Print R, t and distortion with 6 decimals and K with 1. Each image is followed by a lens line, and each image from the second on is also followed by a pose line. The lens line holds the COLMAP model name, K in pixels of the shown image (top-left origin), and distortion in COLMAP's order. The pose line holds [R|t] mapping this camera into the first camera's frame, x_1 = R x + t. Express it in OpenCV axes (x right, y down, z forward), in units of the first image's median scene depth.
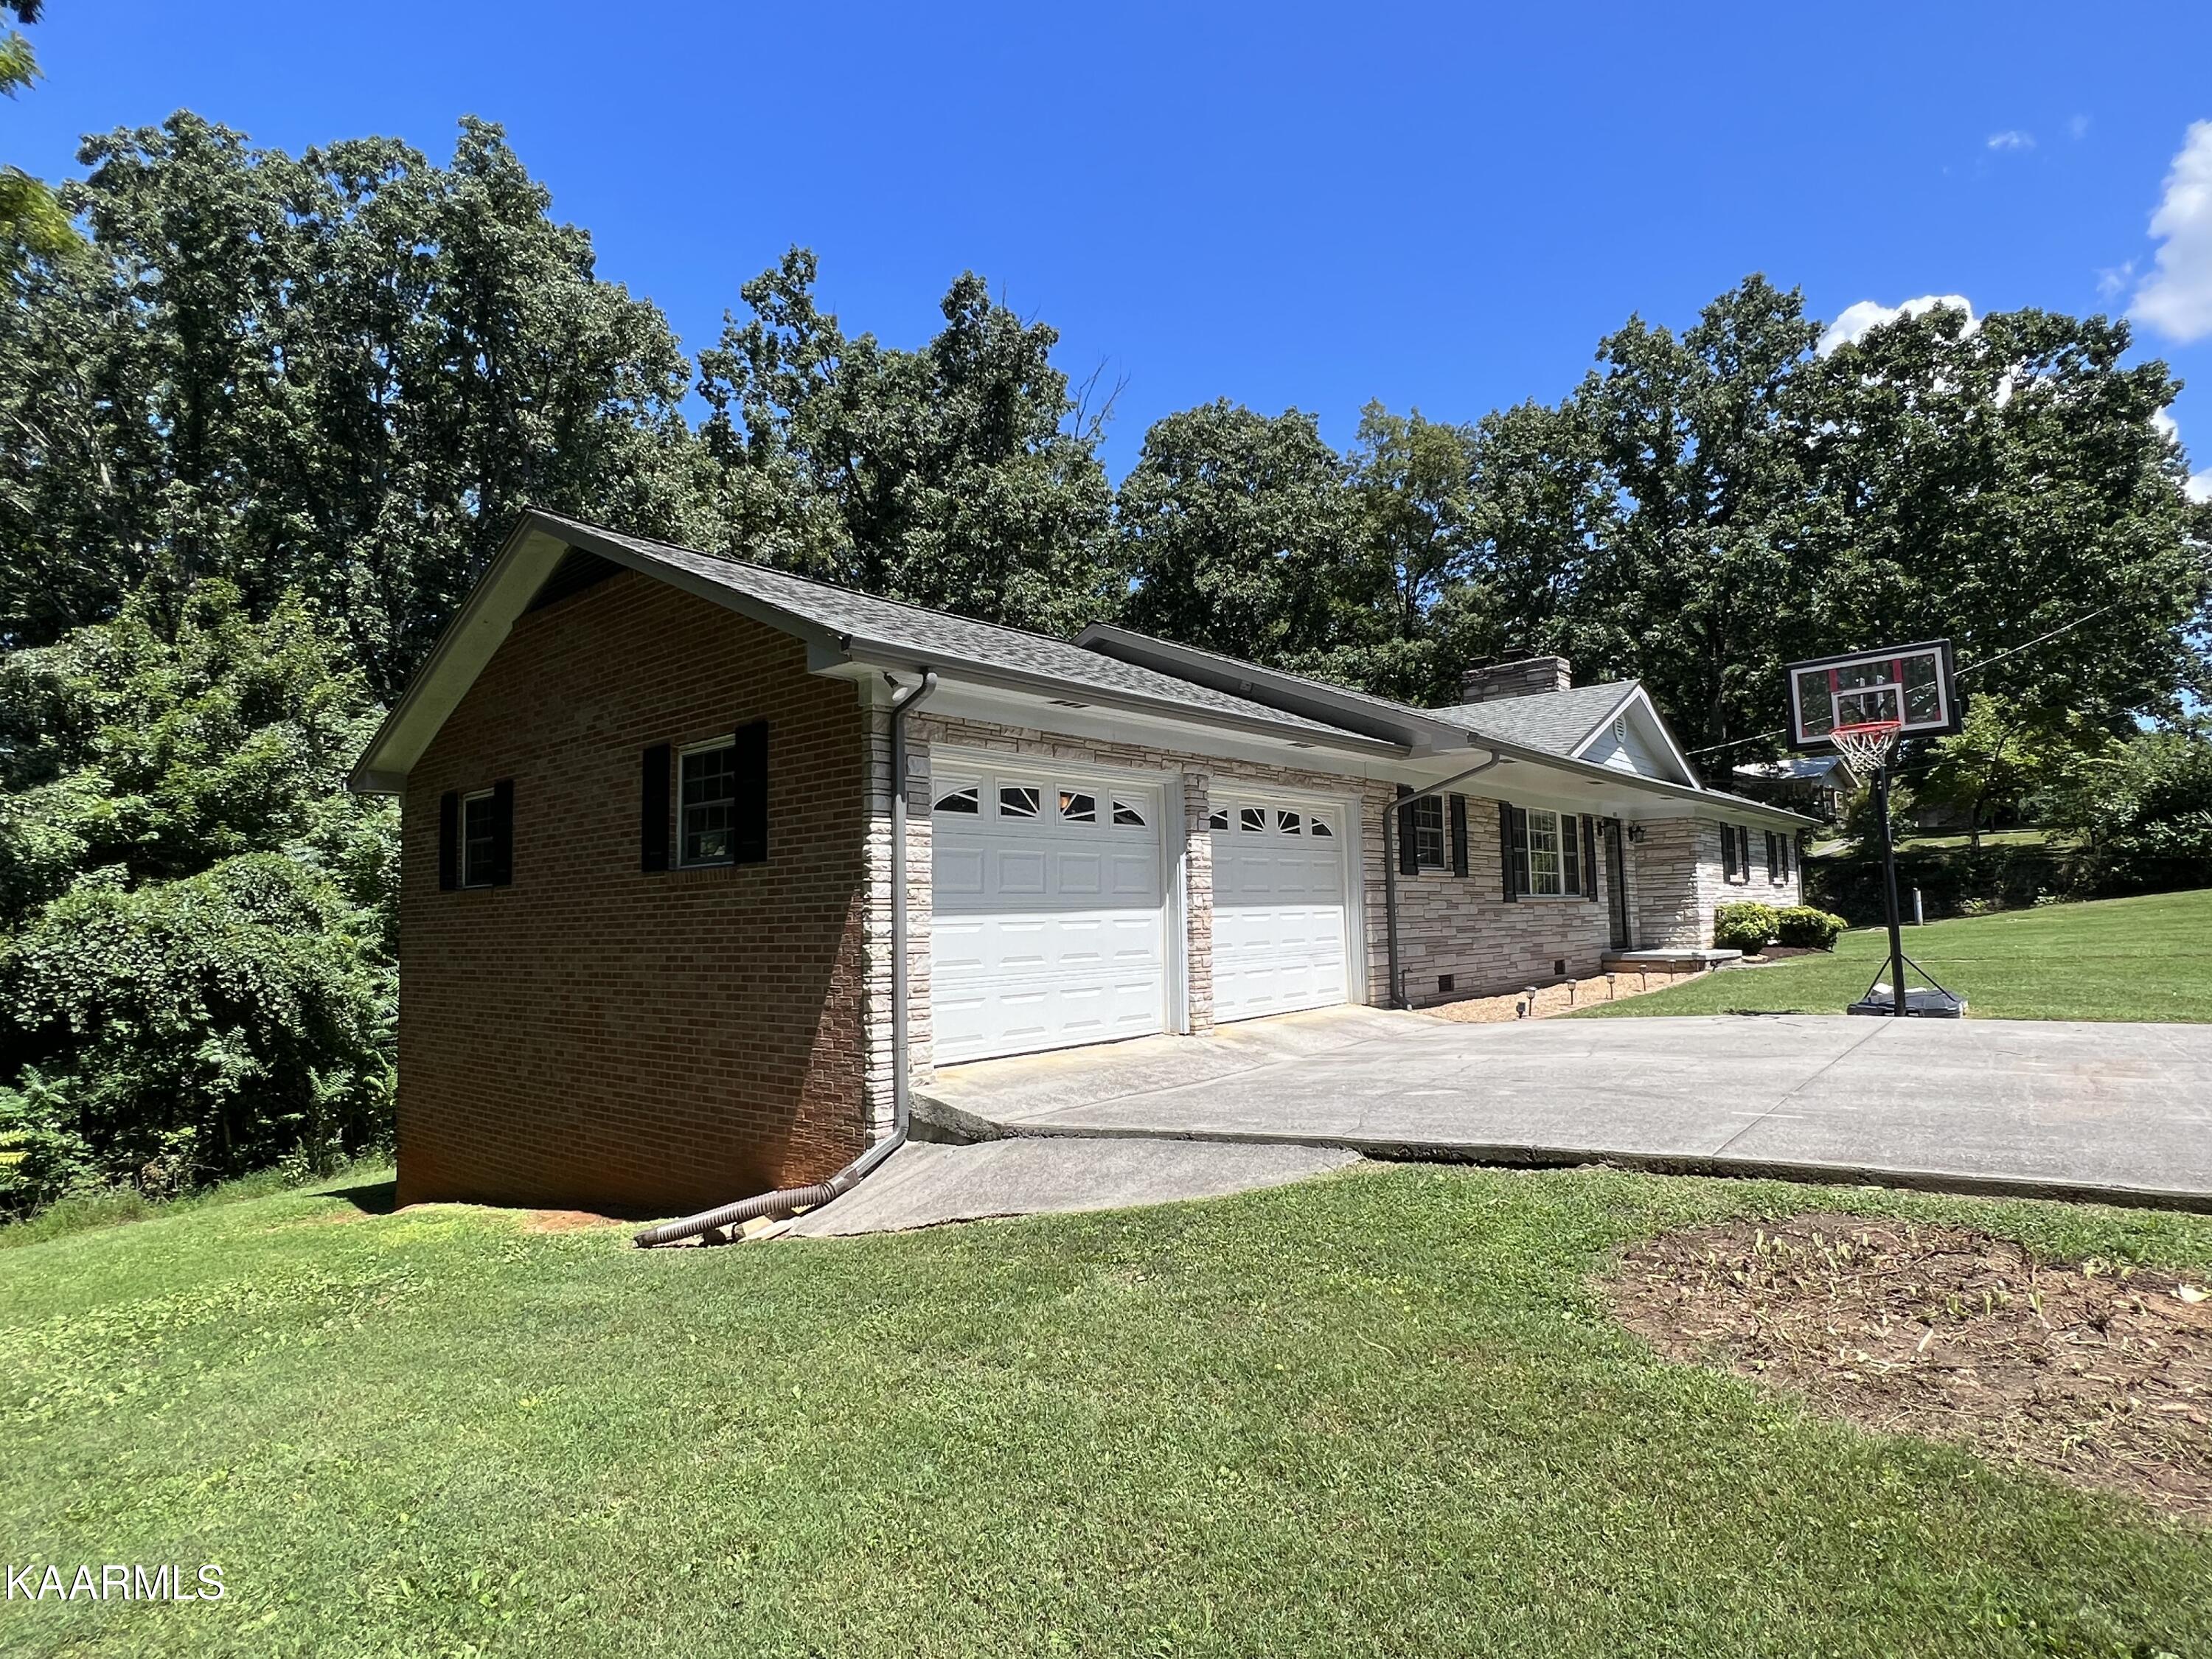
lens RADIAL K [[1163.4, 0, 1106.3], [0, 1163.4, 835.3], [0, 0, 1]] dist [0.019194, -0.013494]
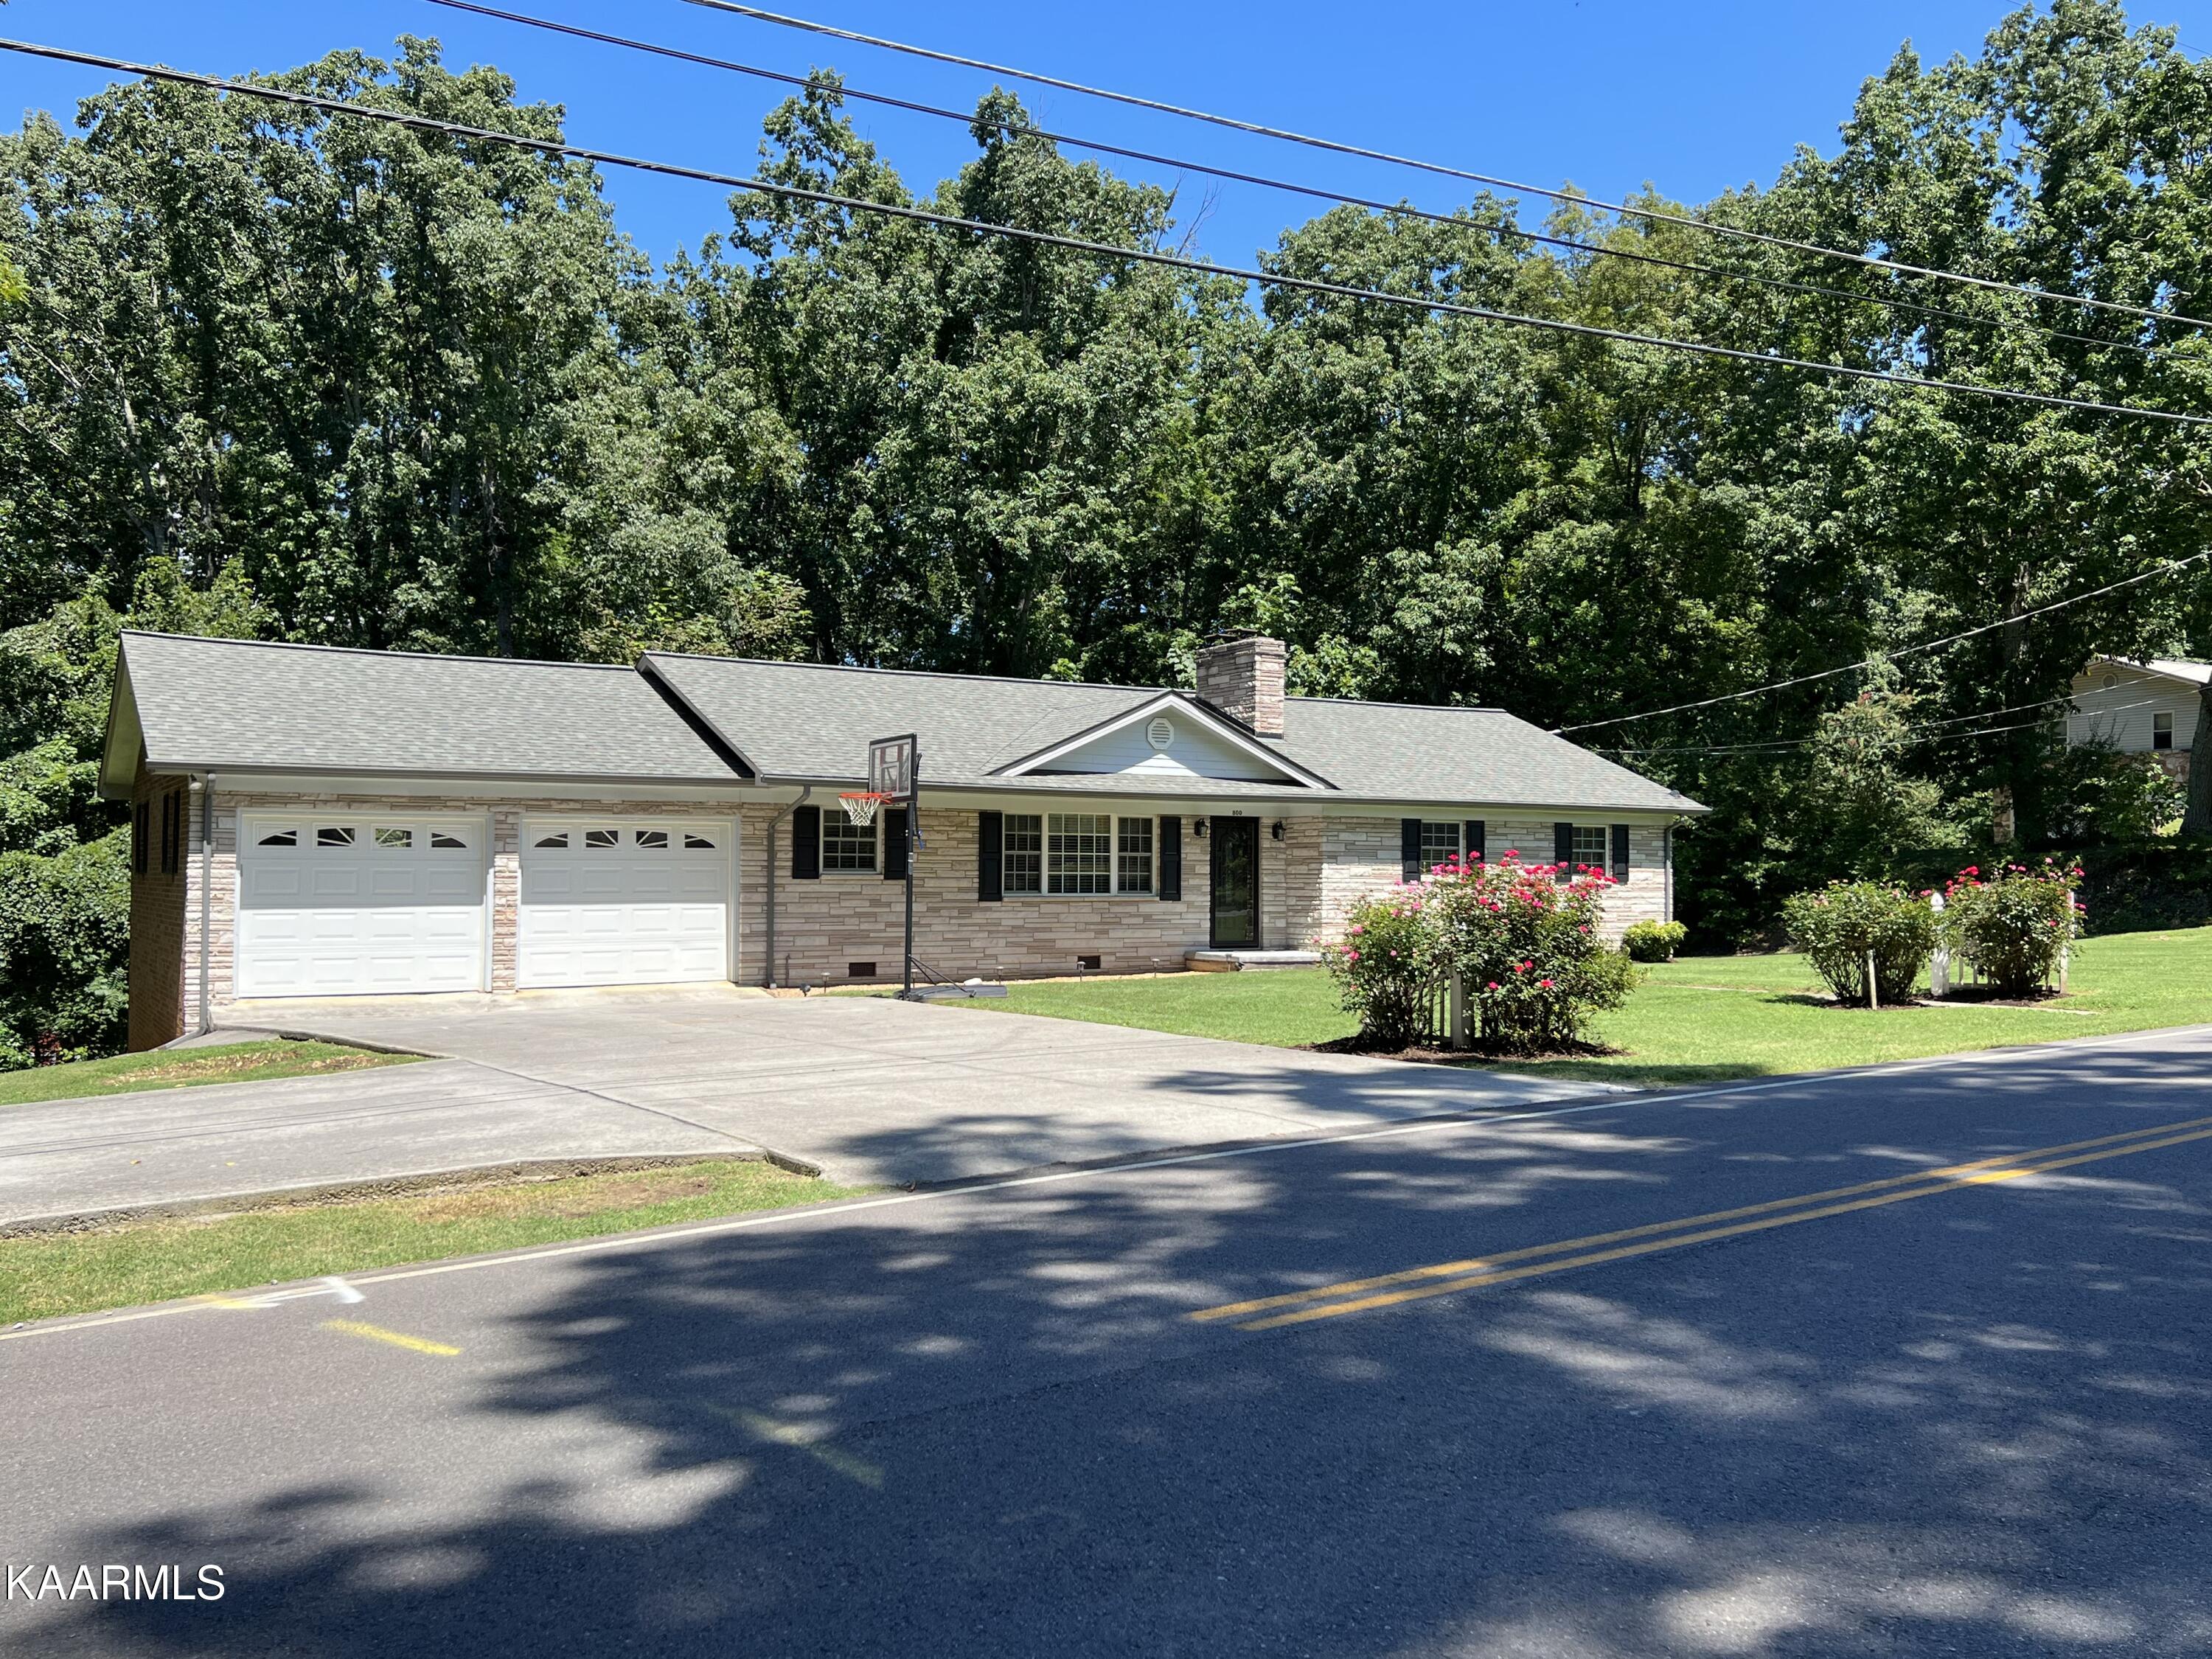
lens RADIAL K [[1845.3, 0, 1106.0], [0, 1845.3, 829.5], [0, 0, 1]] dist [0.083902, -0.127125]
pose [[0.953443, 0.020856, -0.300852, 0.825545], [-0.005708, 0.998675, 0.051142, -0.085502], [0.301520, -0.047043, 0.952299, -0.537099]]
